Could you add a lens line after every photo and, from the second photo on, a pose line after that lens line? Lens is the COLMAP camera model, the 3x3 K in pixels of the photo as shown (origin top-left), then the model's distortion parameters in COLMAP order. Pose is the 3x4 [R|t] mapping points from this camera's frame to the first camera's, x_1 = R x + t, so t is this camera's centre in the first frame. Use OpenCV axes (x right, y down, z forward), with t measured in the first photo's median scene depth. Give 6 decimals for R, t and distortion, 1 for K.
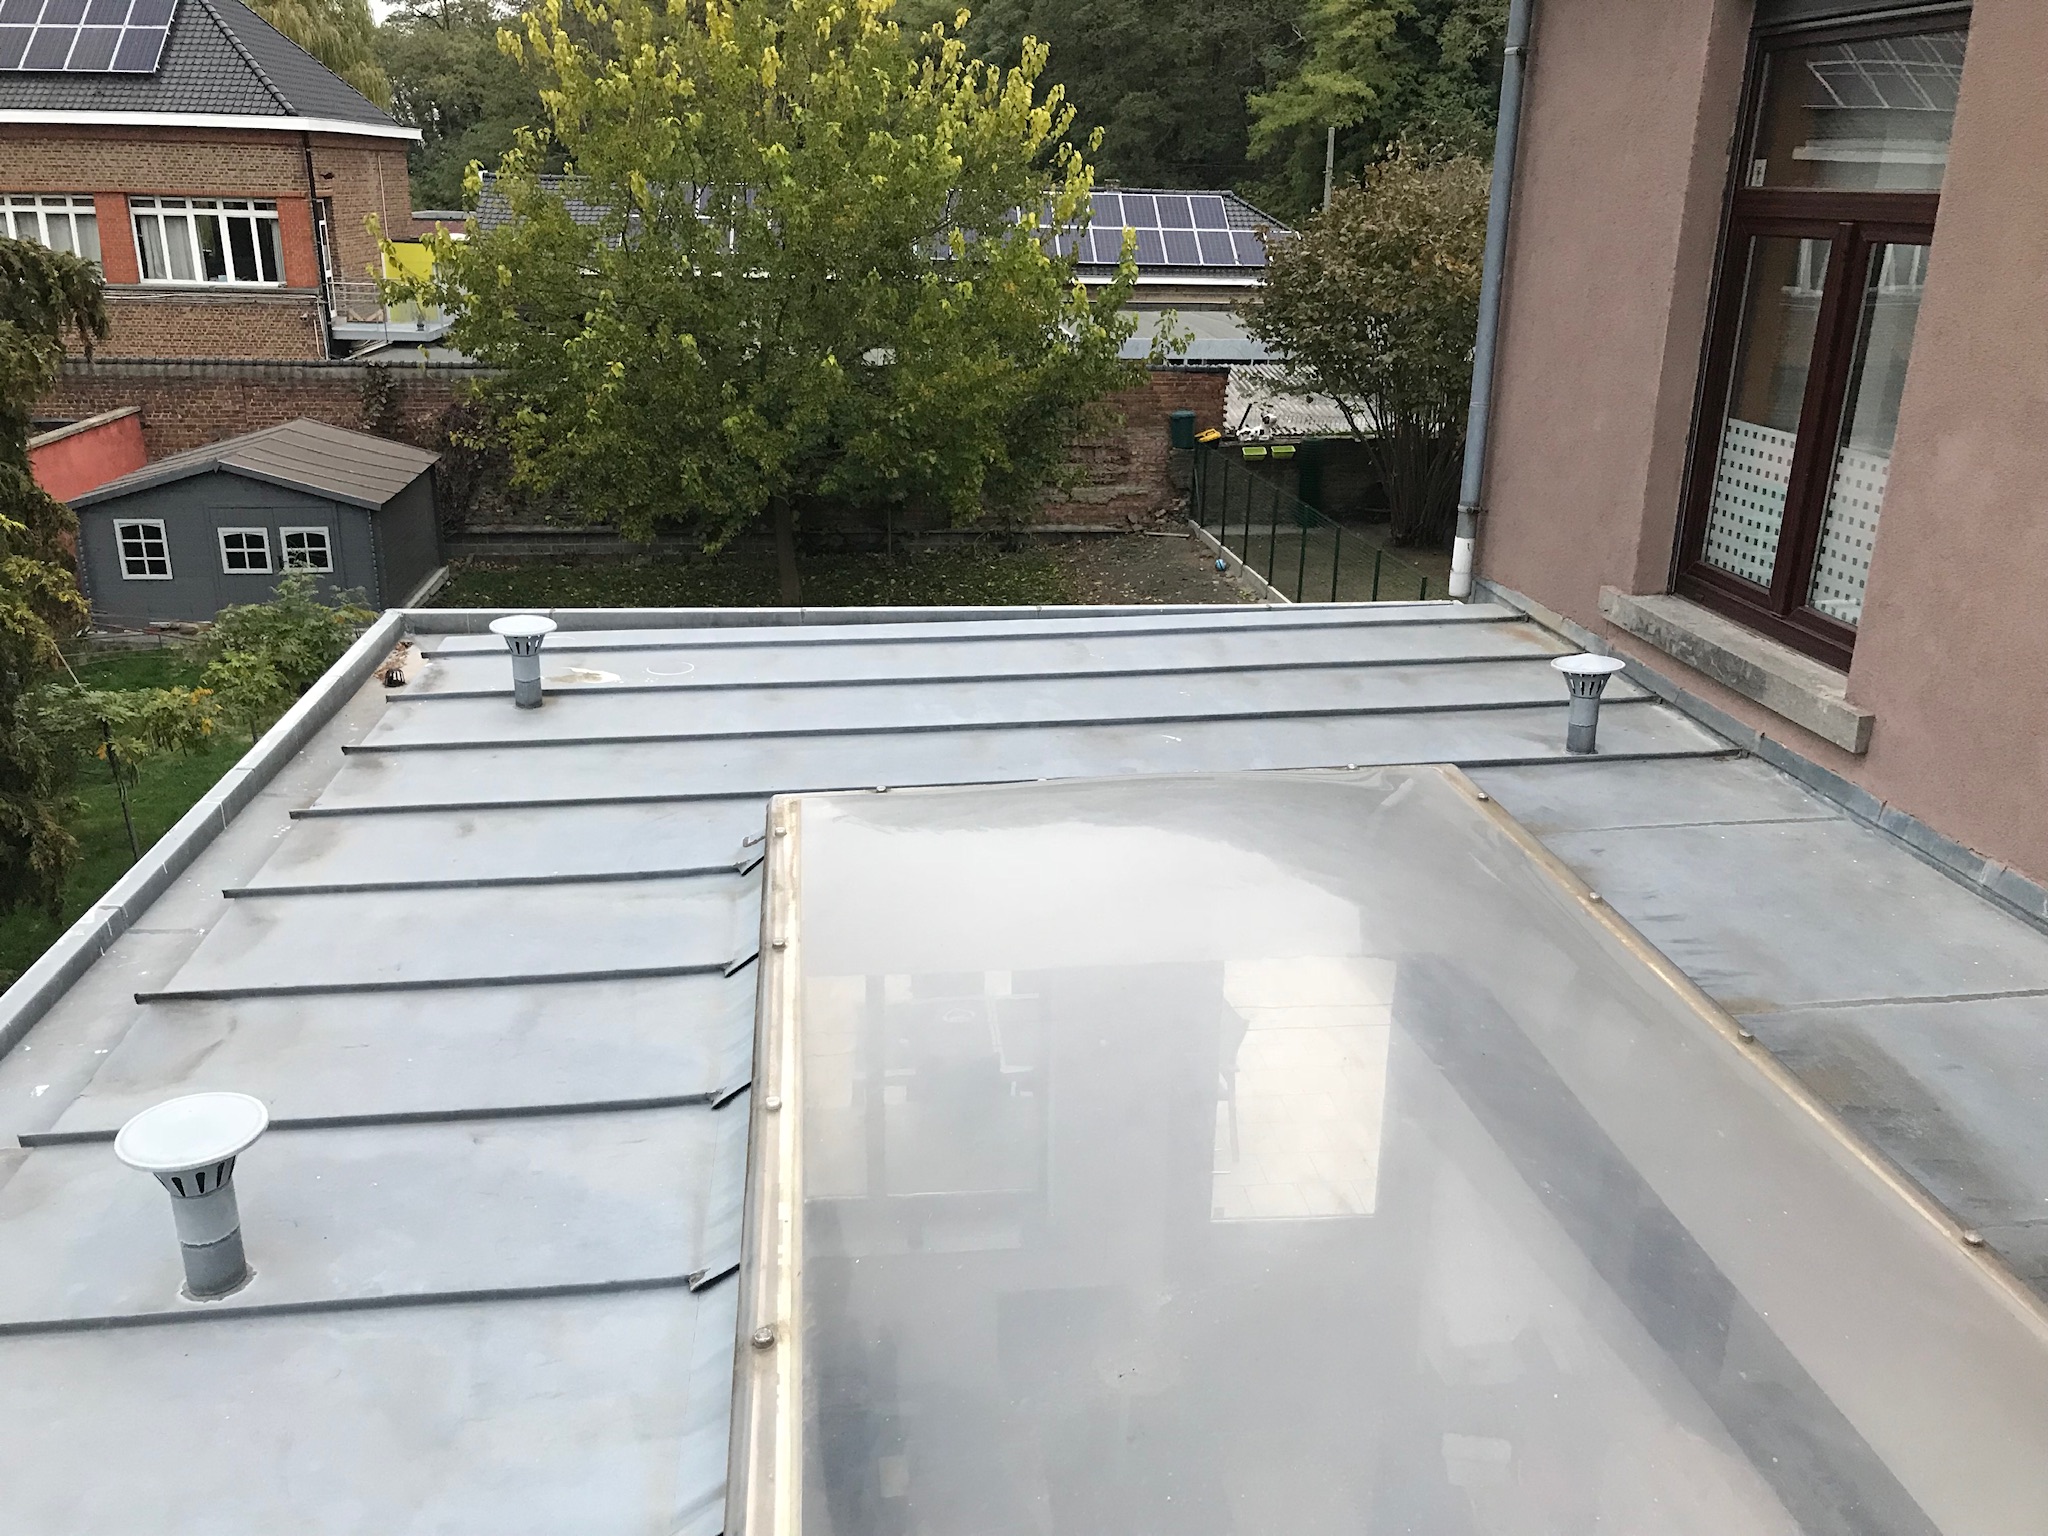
lens RADIAL K [[1685.3, 0, 1016.6], [0, 1685.3, 777.3], [0, 0, 1]] dist [0.017908, -0.009355]
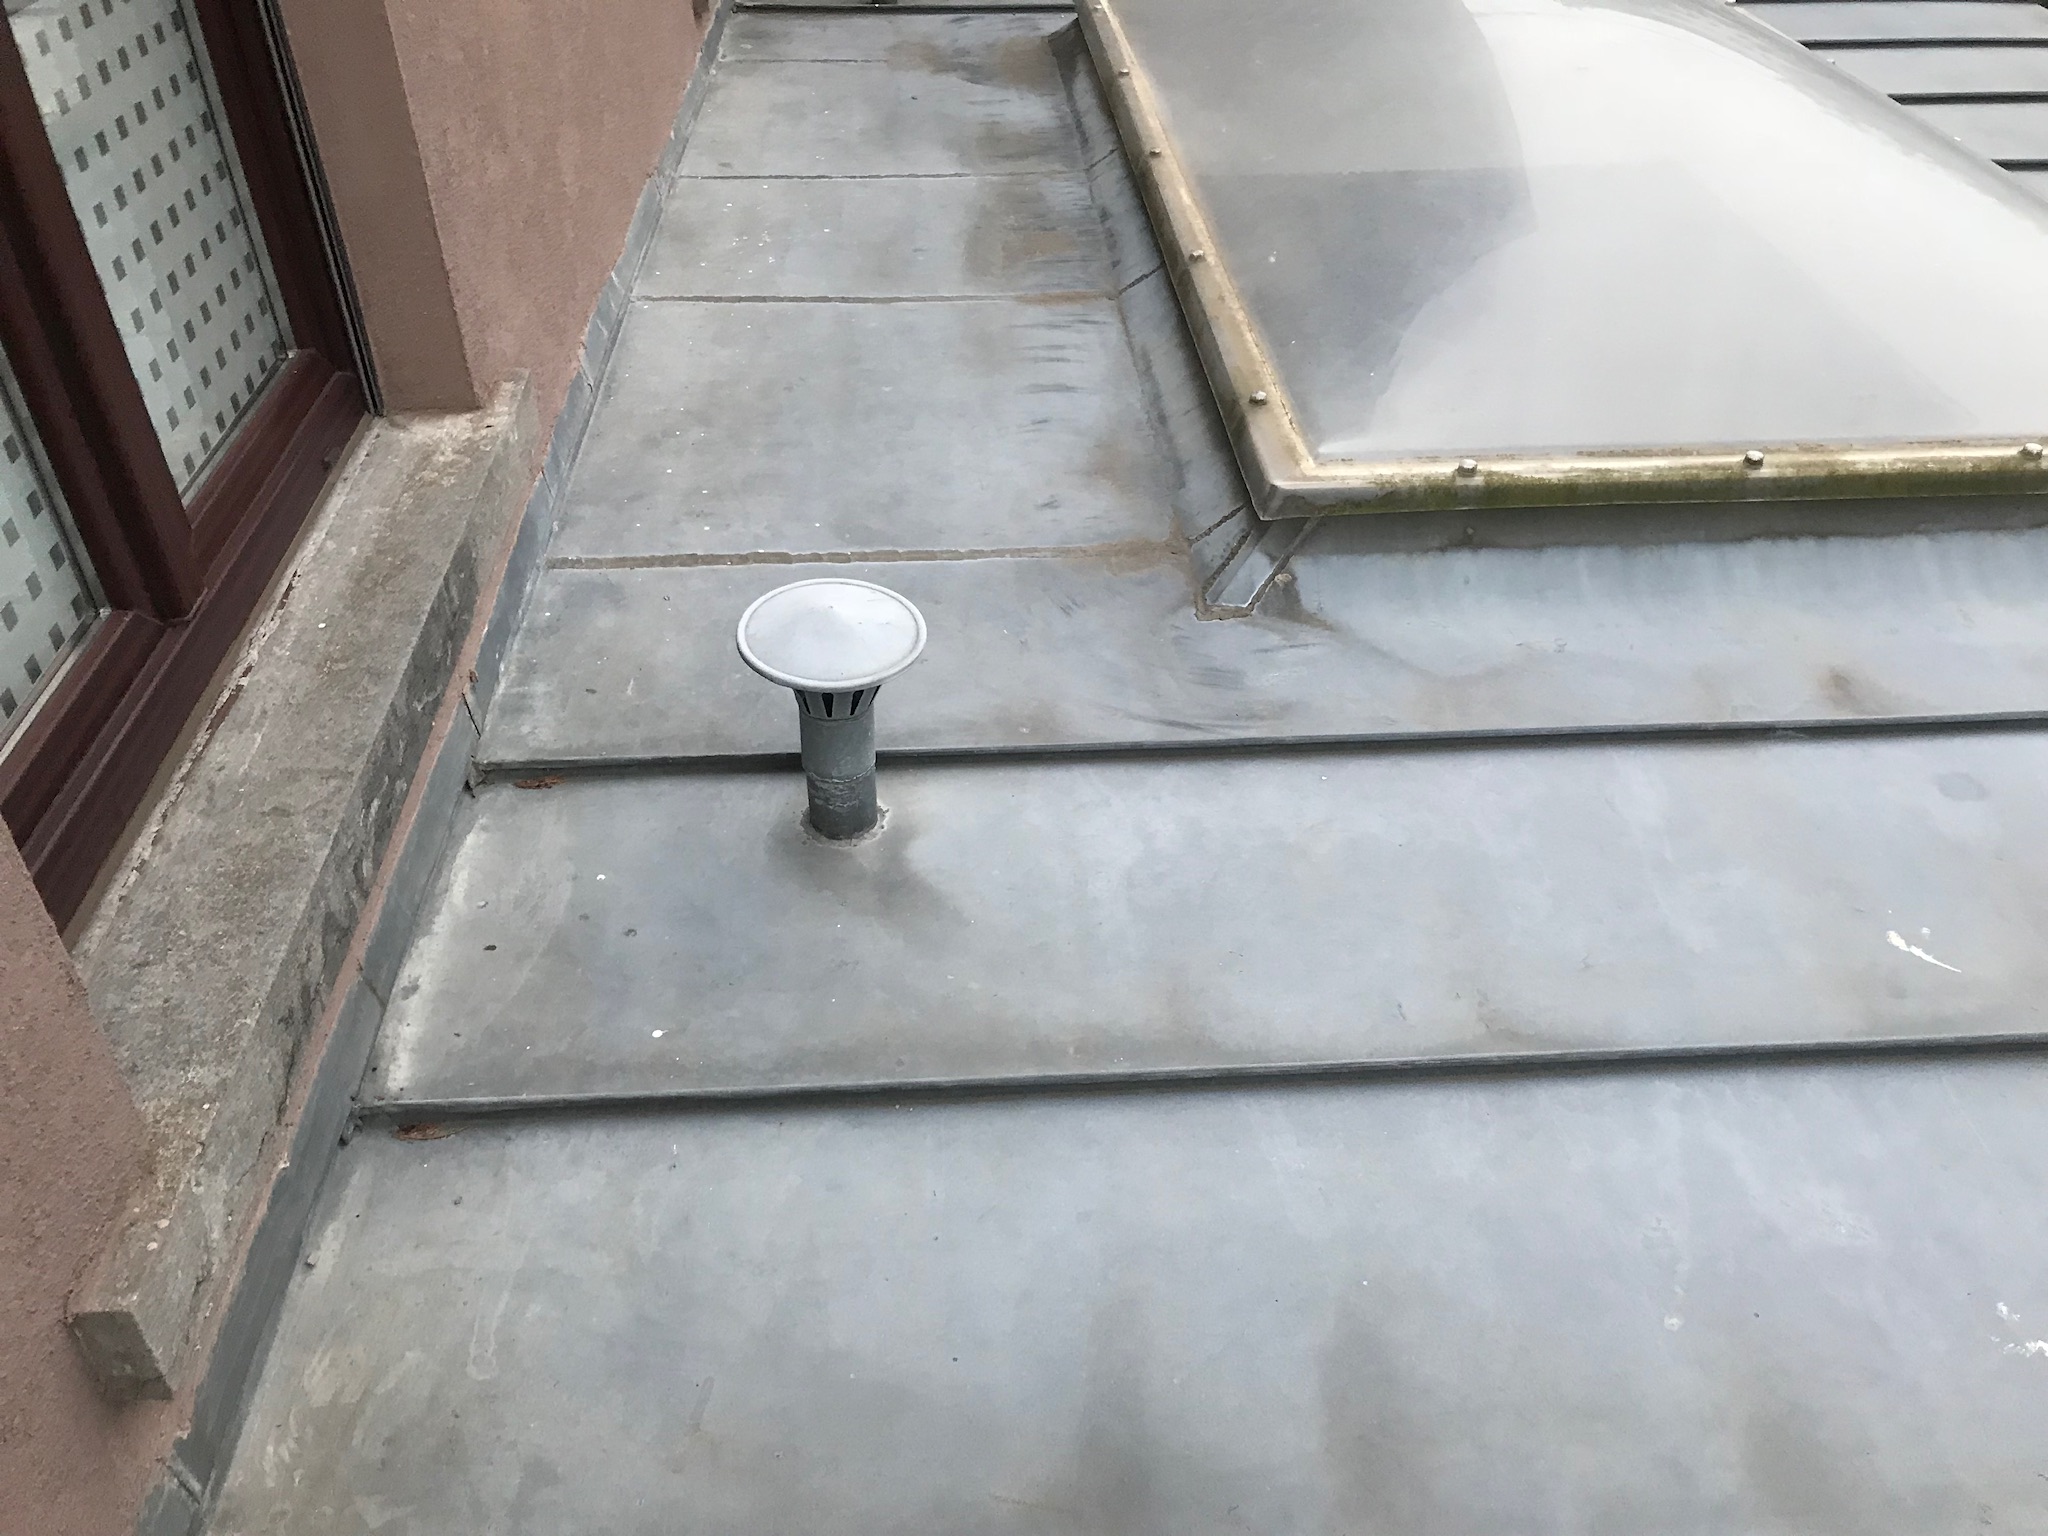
lens RADIAL K [[1685.3, 0, 1016.5], [0, 1685.3, 780.9], [0, 0, 1]] dist [0.017908, -0.009355]
pose [[-0.997965, -0.043996, 0.046162, 0.195156], [0.014740, 0.545134, 0.838220, -0.255406], [-0.062043, 0.837194, -0.543376, 0.861318]]
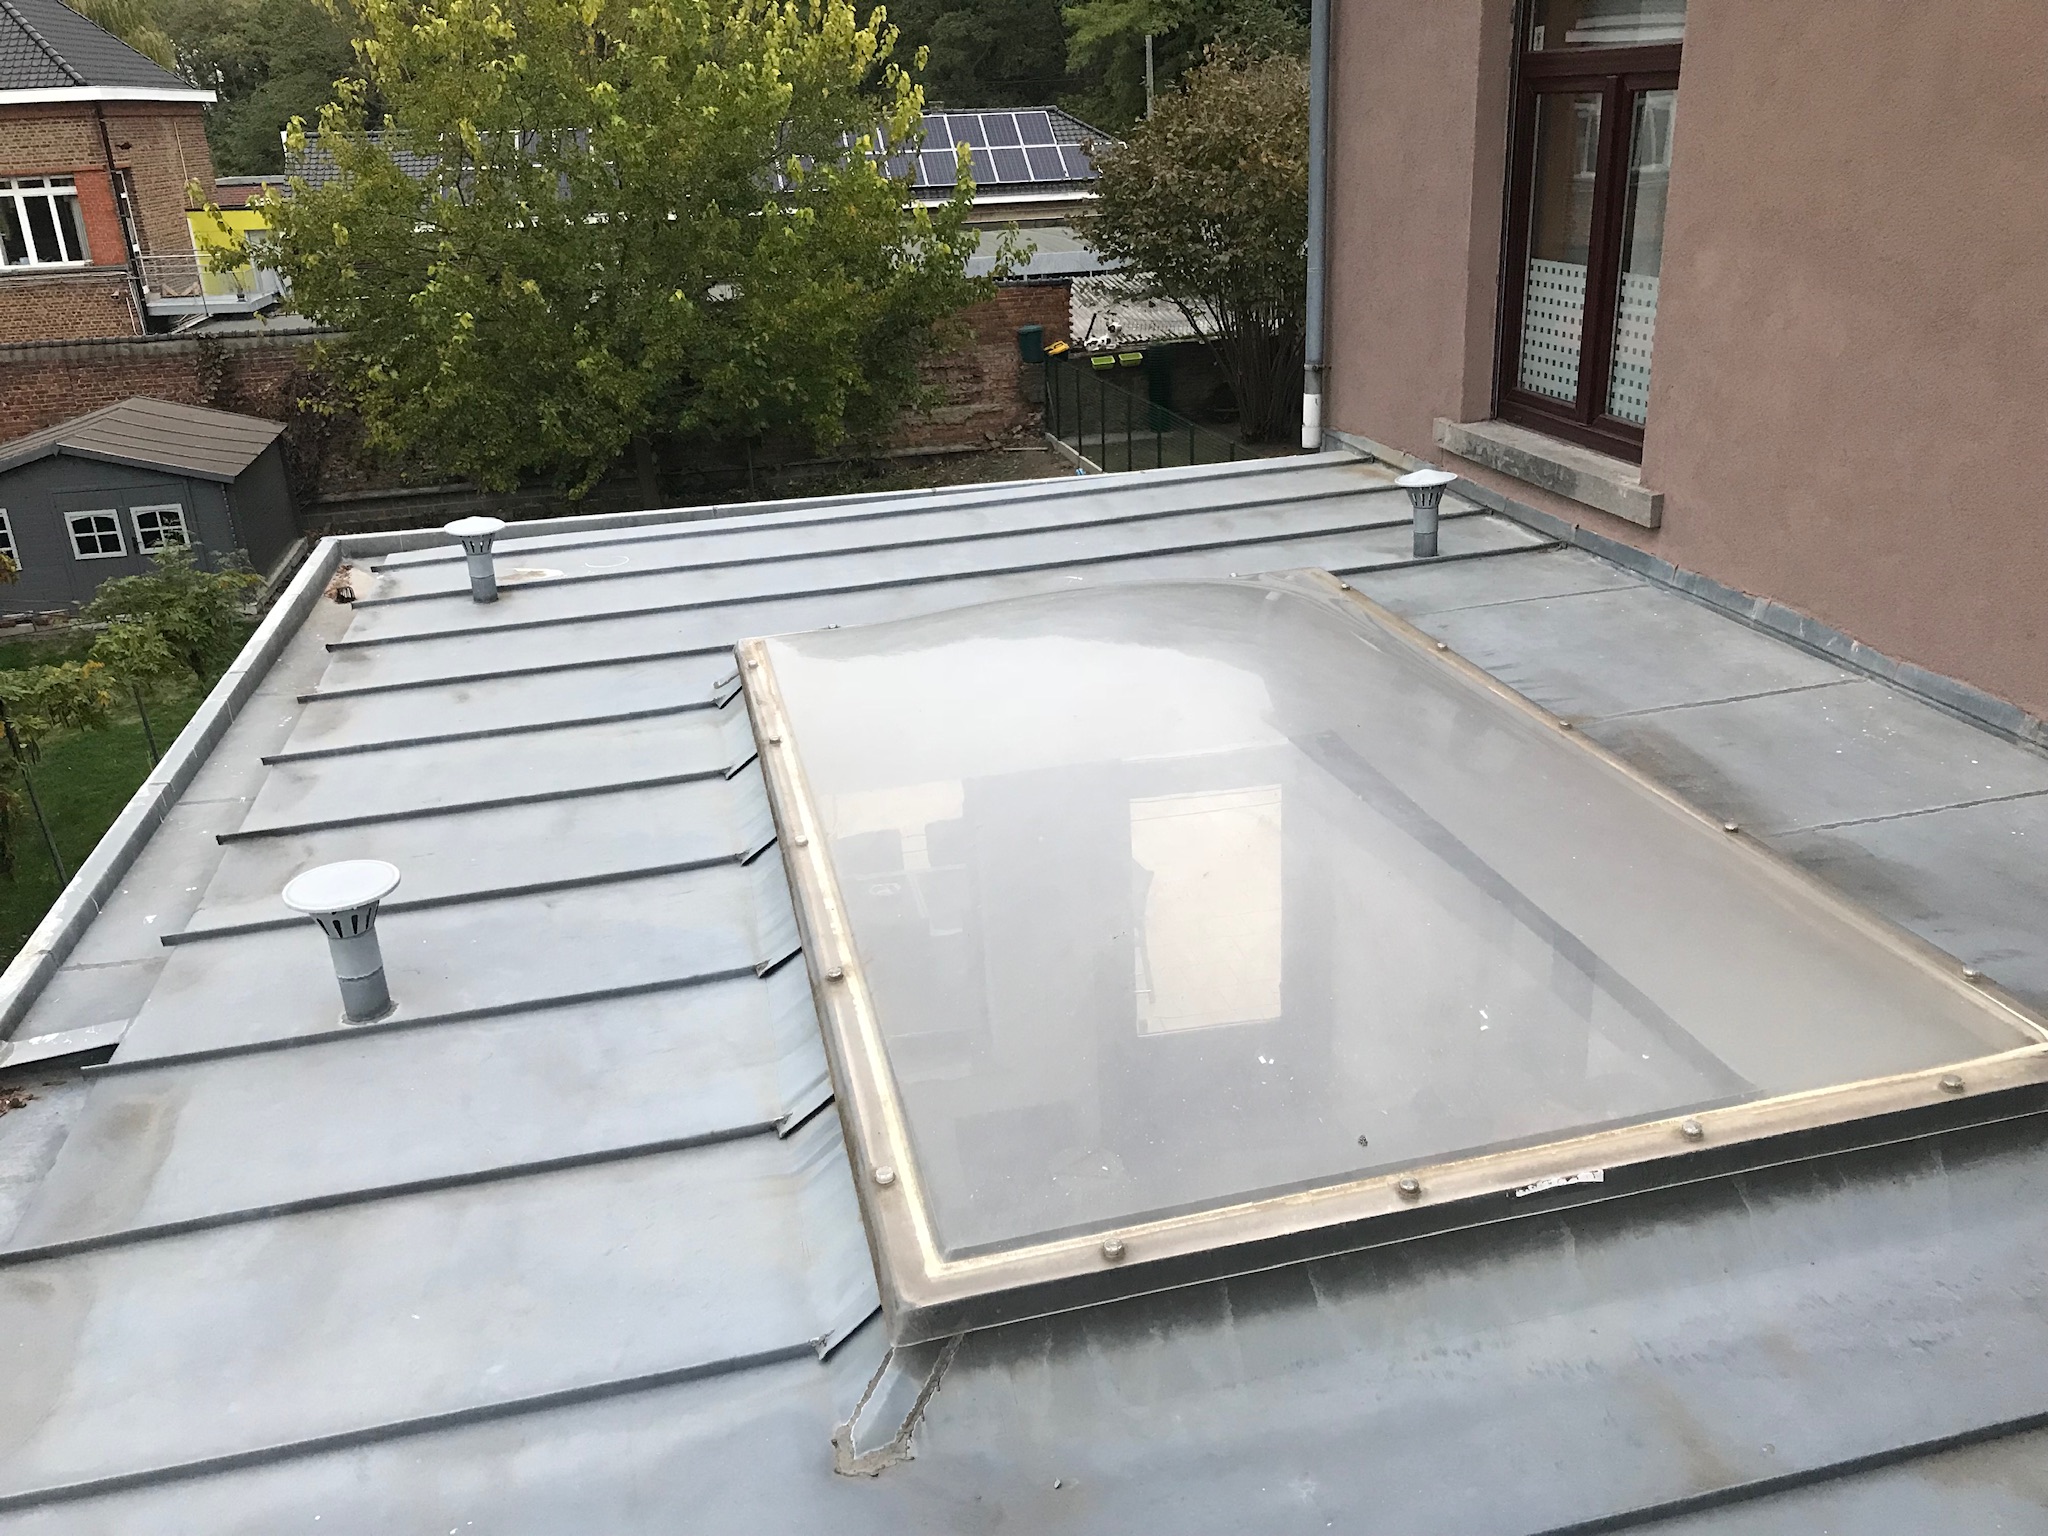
lens RADIAL K [[1685.3, 0, 1019.0], [0, 1685.3, 776.8], [0, 0, 1]] dist [0.017908, -0.009355]
pose [[0.993168, -0.091401, 0.072550, -0.028551], [0.088499, 0.995179, 0.042265, 0.043960], [-0.076064, -0.035556, 0.996469, -0.095586]]
